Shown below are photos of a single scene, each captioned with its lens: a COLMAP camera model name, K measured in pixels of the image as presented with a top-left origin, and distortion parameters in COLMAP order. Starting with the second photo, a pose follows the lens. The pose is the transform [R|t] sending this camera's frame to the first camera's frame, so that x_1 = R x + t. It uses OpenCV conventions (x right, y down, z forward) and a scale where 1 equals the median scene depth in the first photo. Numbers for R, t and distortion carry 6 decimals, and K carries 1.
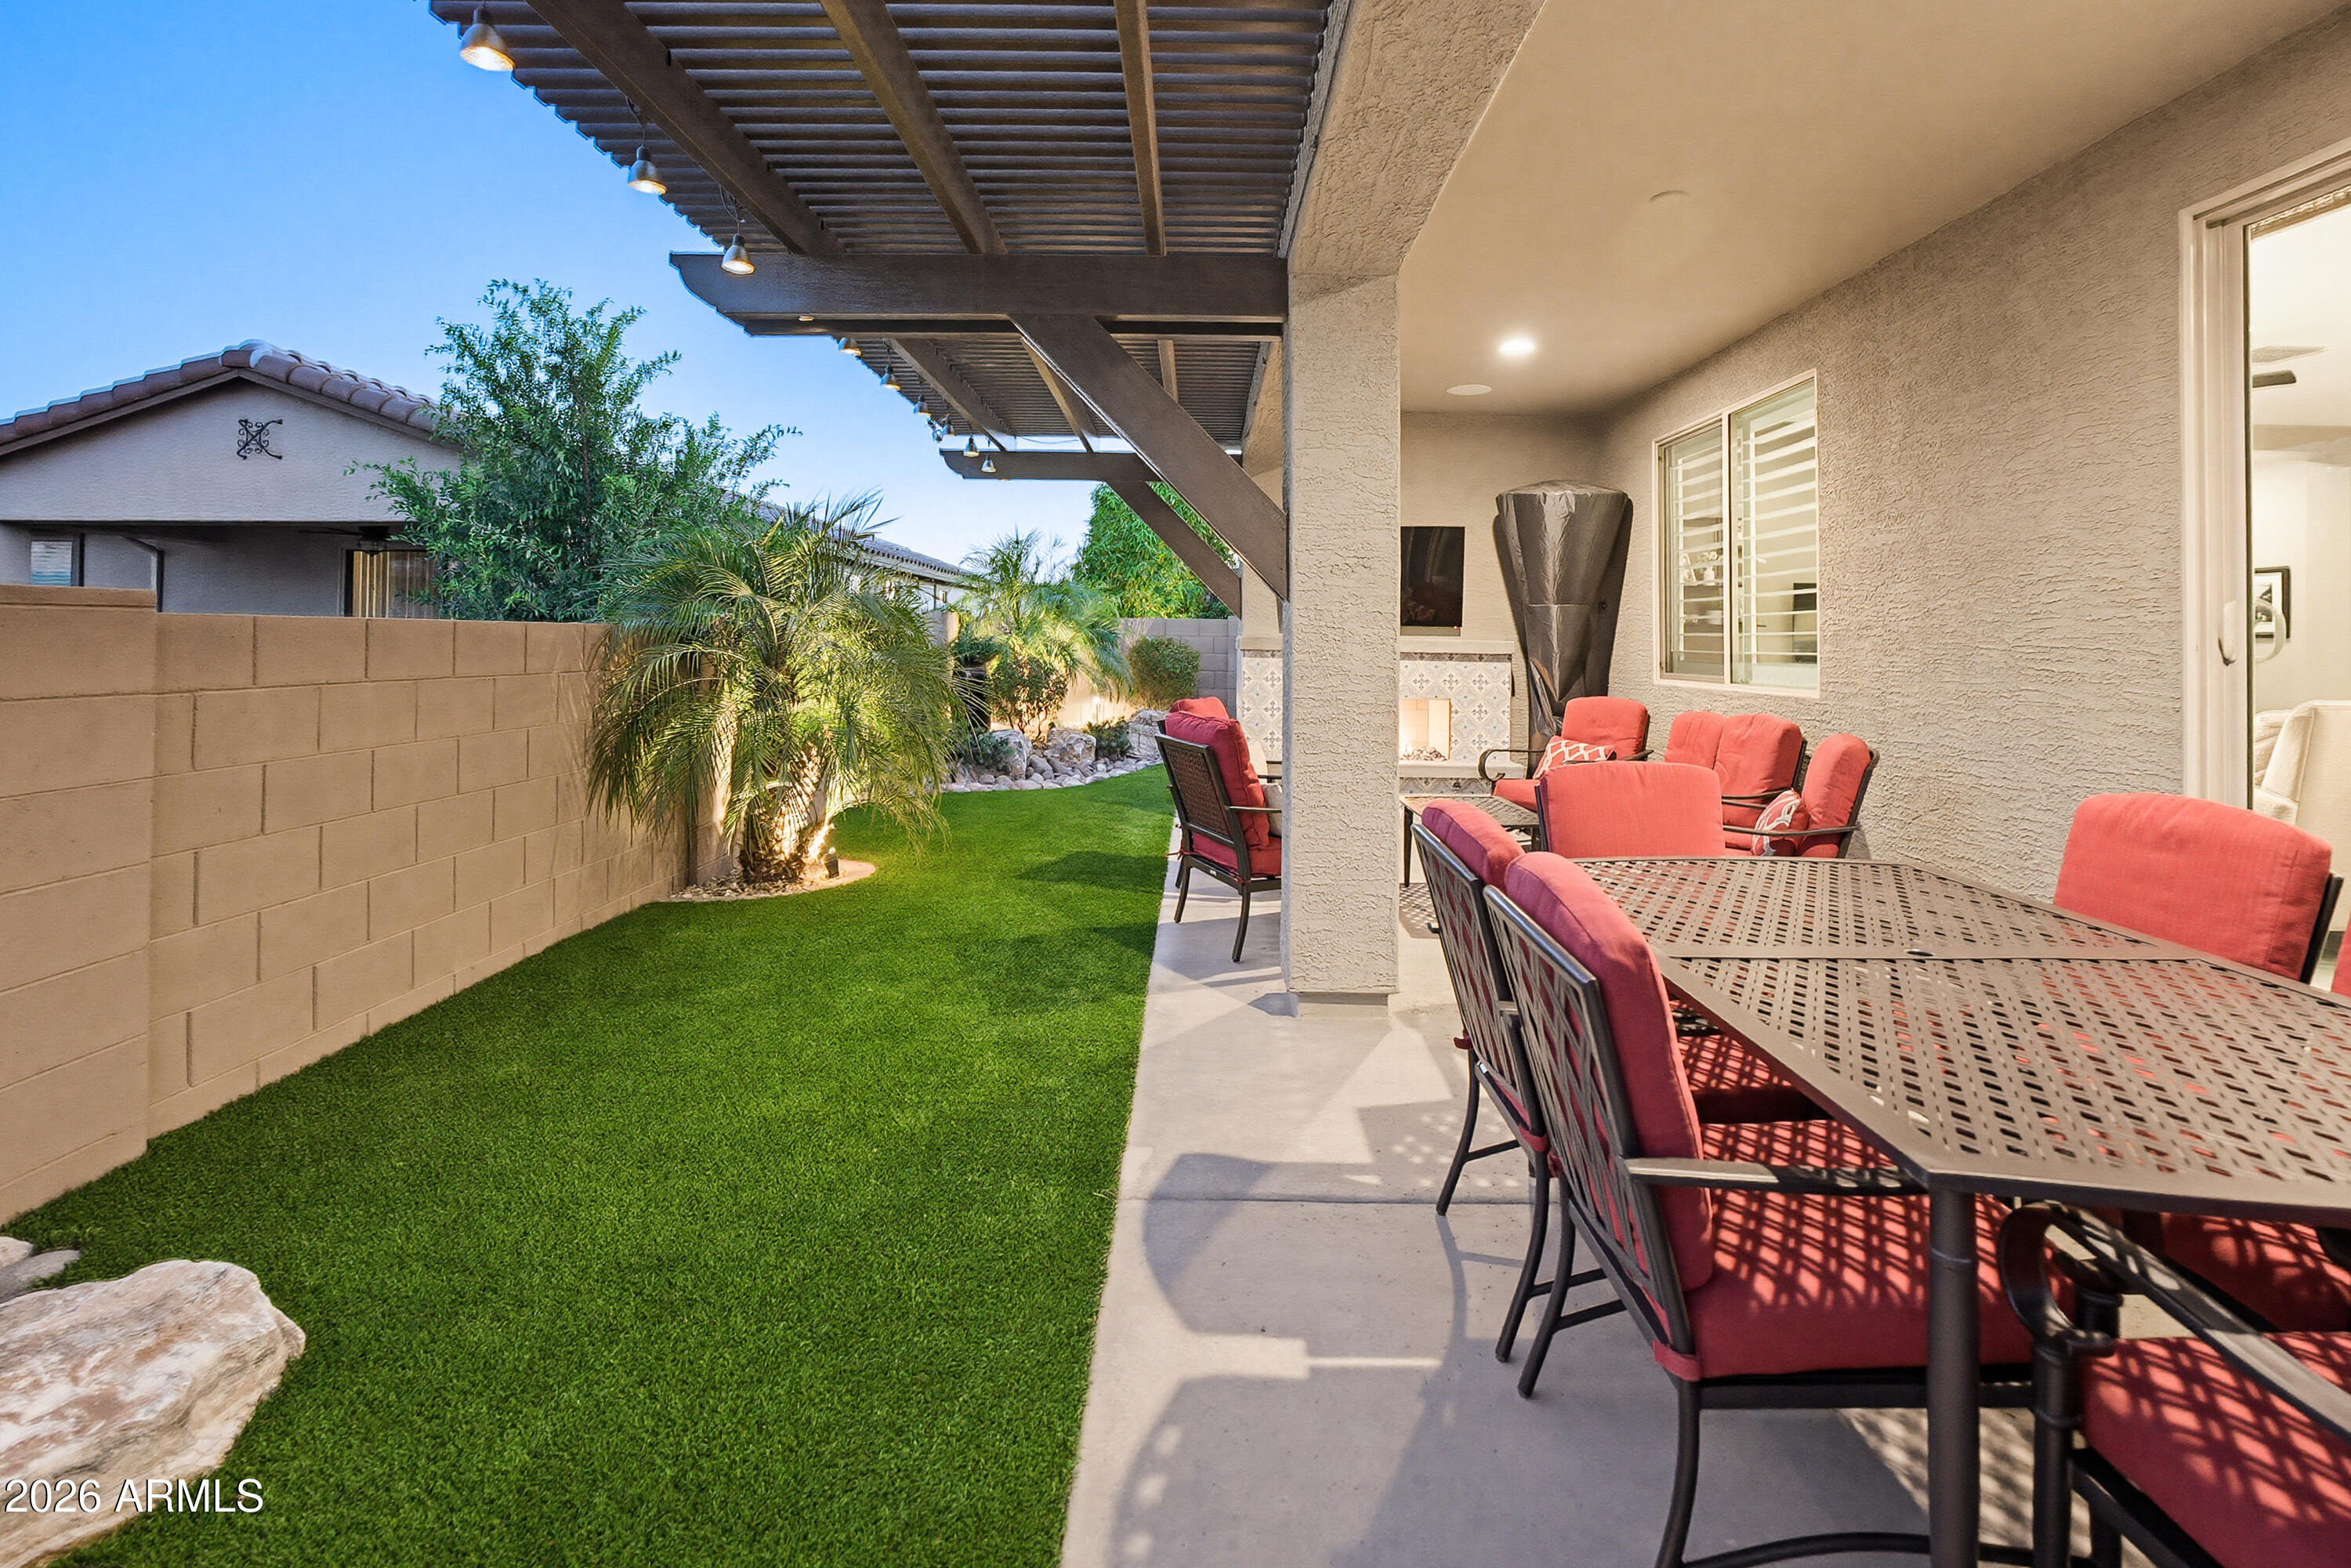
lens RADIAL K [[1048.4, 0, 1178.9], [0, 1048.4, 630.2], [0, 0, 1]] dist [-0.003169, -0.000195]
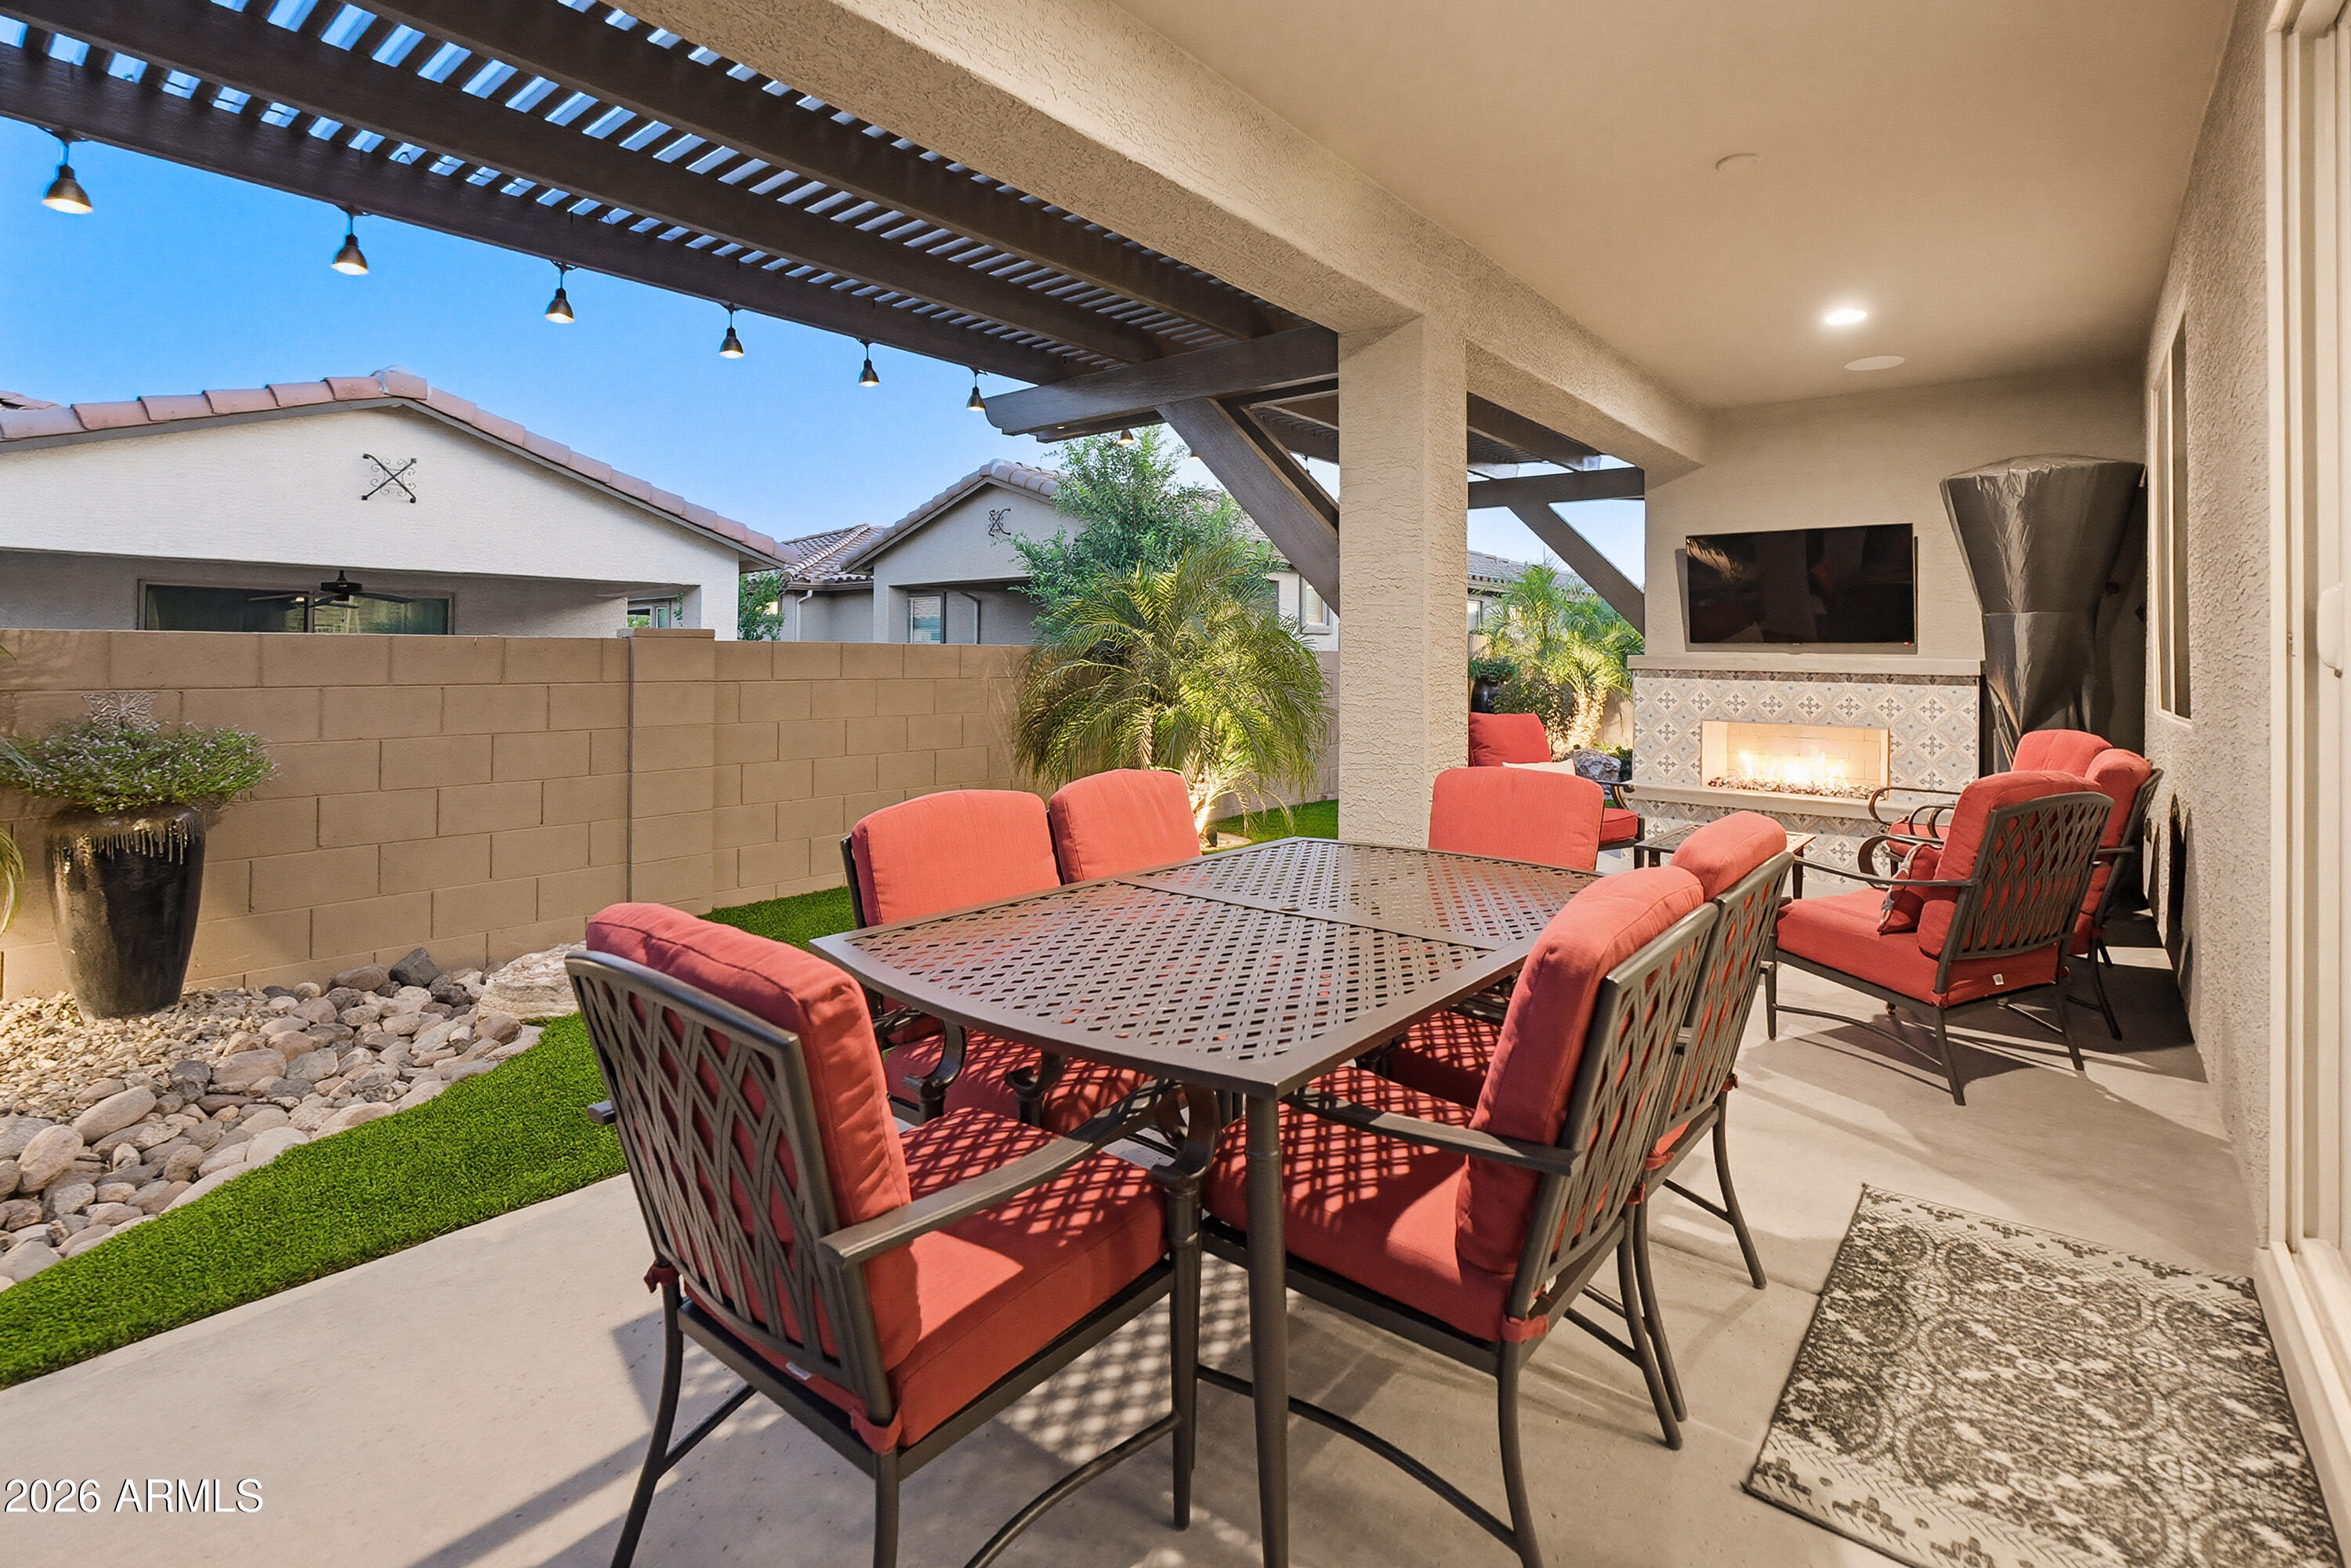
lens RADIAL K [[1048.4, 0, 1178.9], [0, 1048.4, 630.2], [0, 0, 1]] dist [-0.003169, -0.000195]
pose [[0.788006, -0.017735, -0.615413, 0.371259], [0.003330, 0.999693, -0.024545, 0.006406], [0.615659, 0.017292, 0.787823, -0.008323]]
